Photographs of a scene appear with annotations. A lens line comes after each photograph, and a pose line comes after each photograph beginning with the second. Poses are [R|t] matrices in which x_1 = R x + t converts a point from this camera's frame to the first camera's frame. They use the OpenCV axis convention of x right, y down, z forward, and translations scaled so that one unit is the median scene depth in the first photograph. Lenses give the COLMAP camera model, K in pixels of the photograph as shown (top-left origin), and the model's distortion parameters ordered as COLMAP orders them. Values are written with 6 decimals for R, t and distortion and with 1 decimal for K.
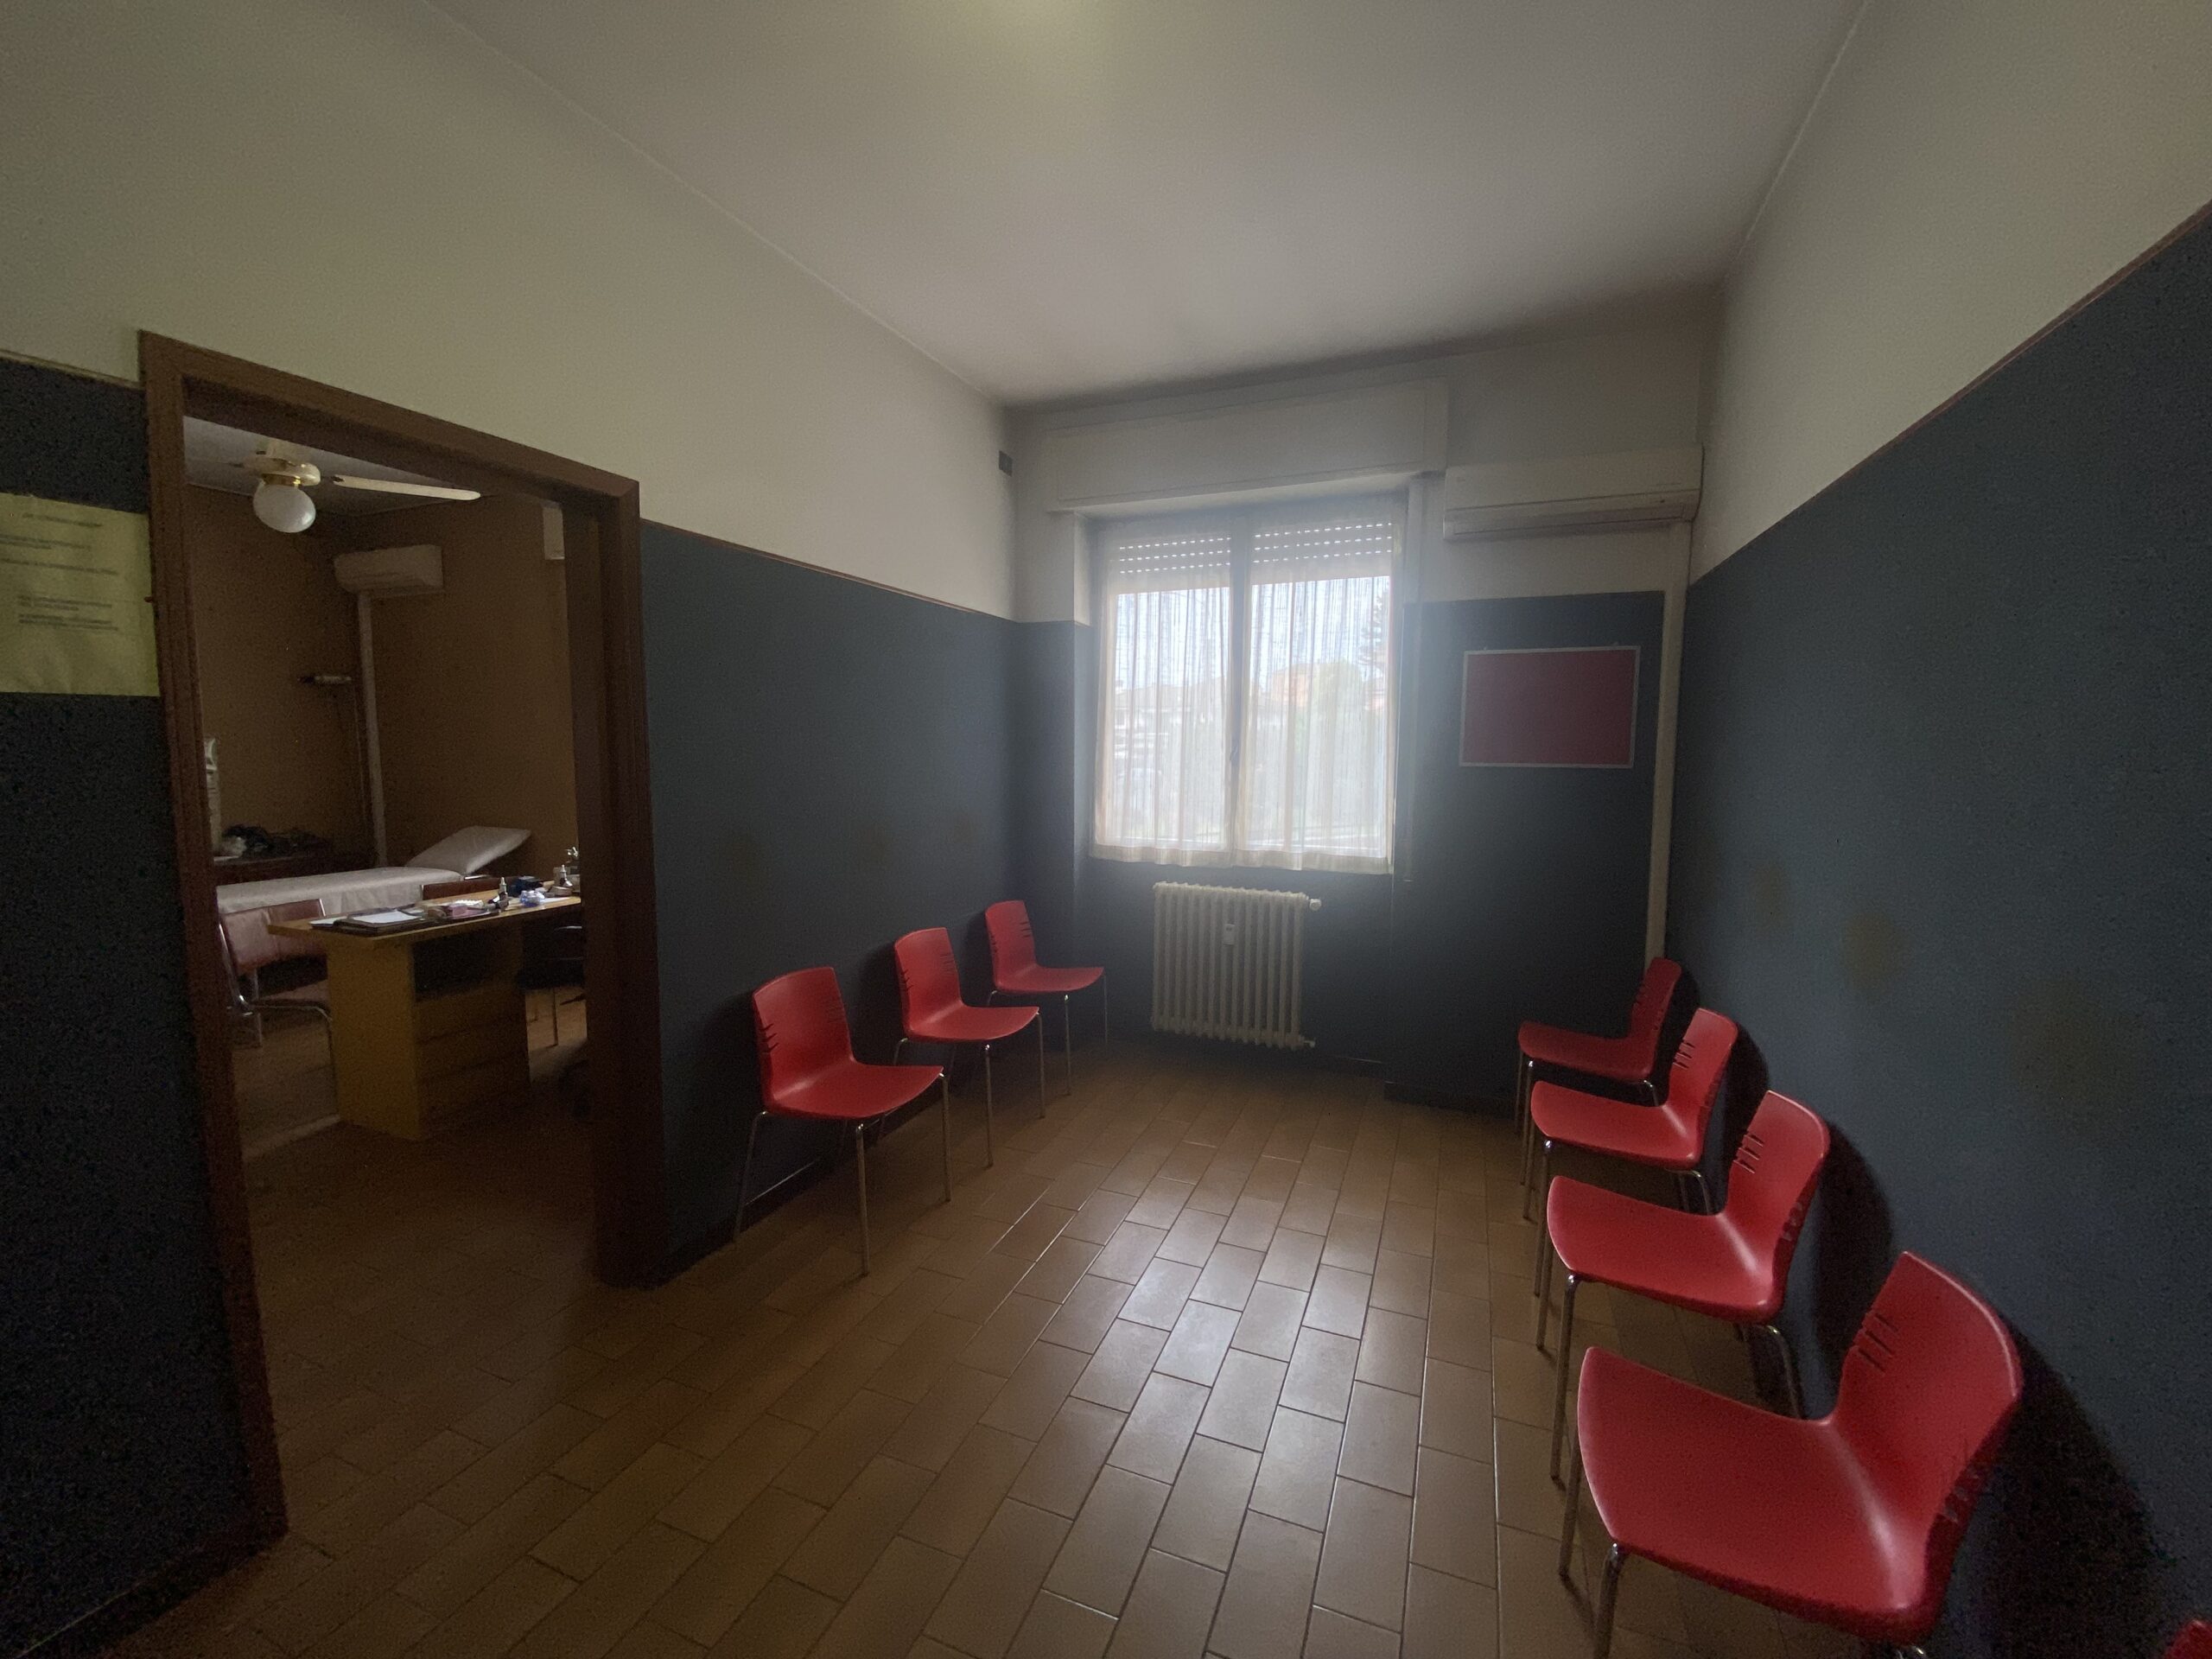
lens RADIAL K [[892.2, 0, 1093.0], [0, 892.2, 835.2], [0, 0, 1]] dist [0.003776, -0.009992]
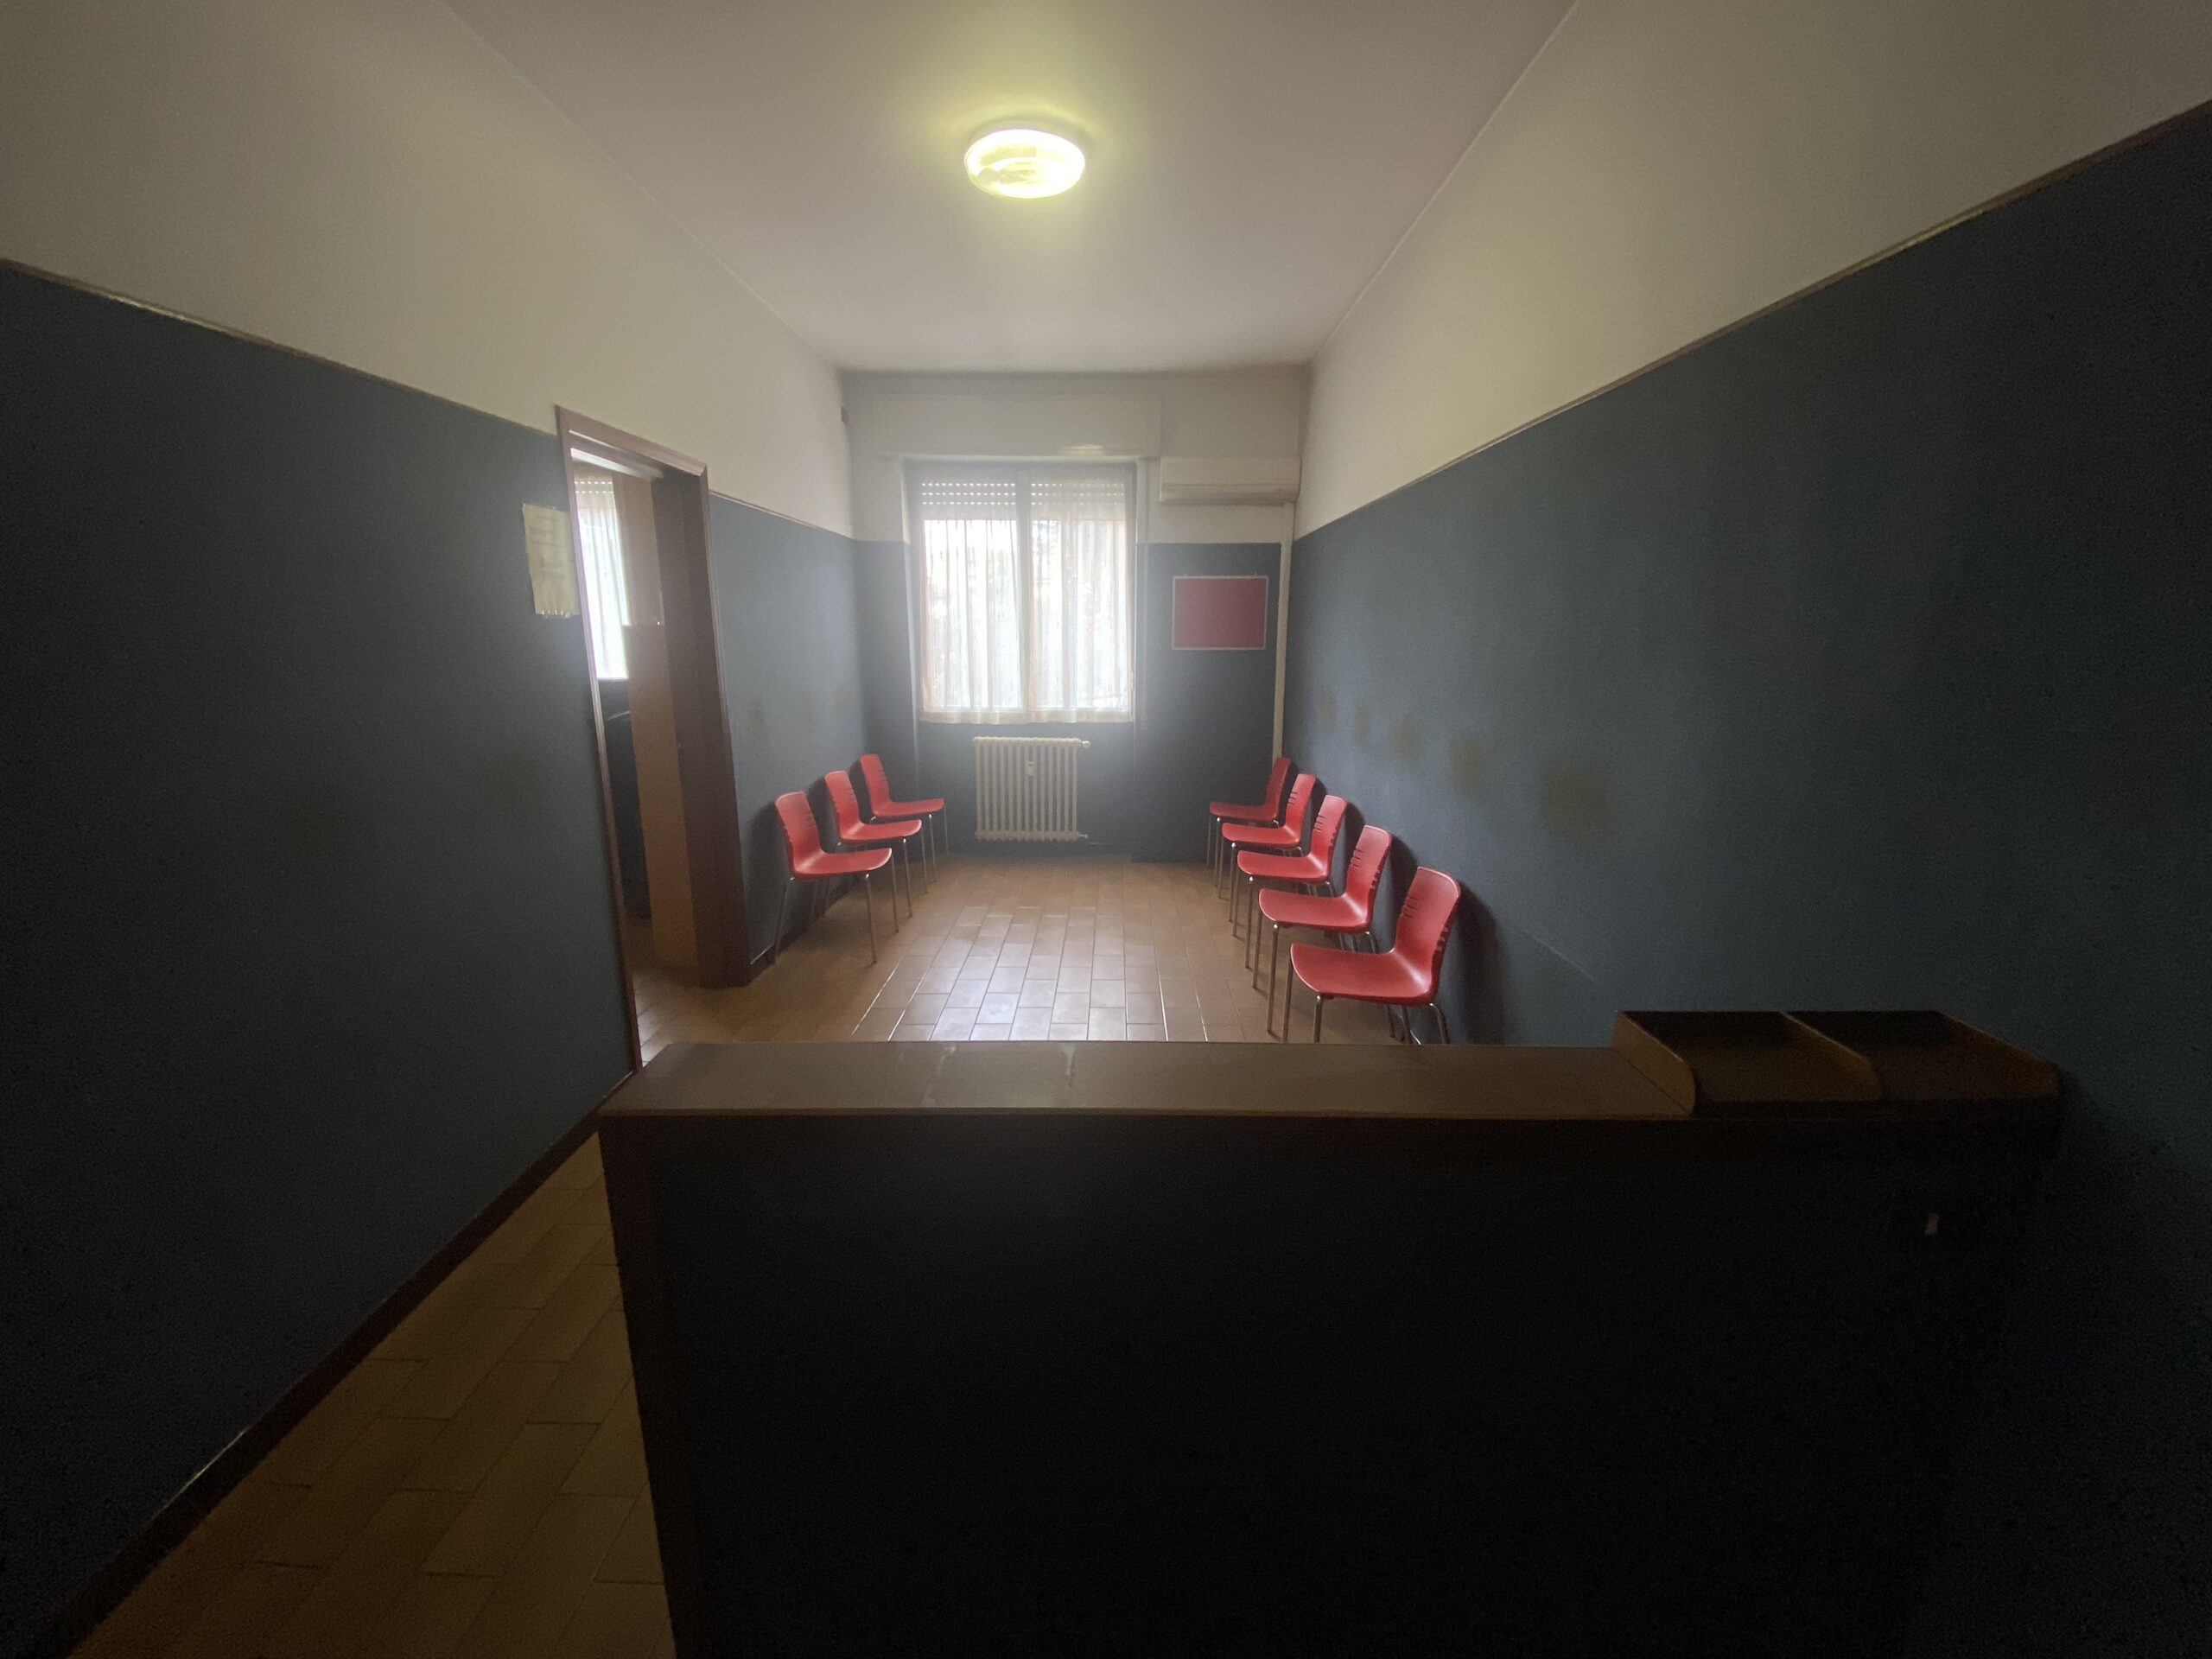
lens RADIAL K [[892.2, 0, 1105.3], [0, 892.2, 869.1], [0, 0, 1]] dist [0.003776, -0.009992]
pose [[0.928934, -0.098263, 0.356968, -0.280782], [0.041045, 0.985527, 0.164477, 0.038201], [-0.367964, -0.138136, 0.919522, -0.437041]]
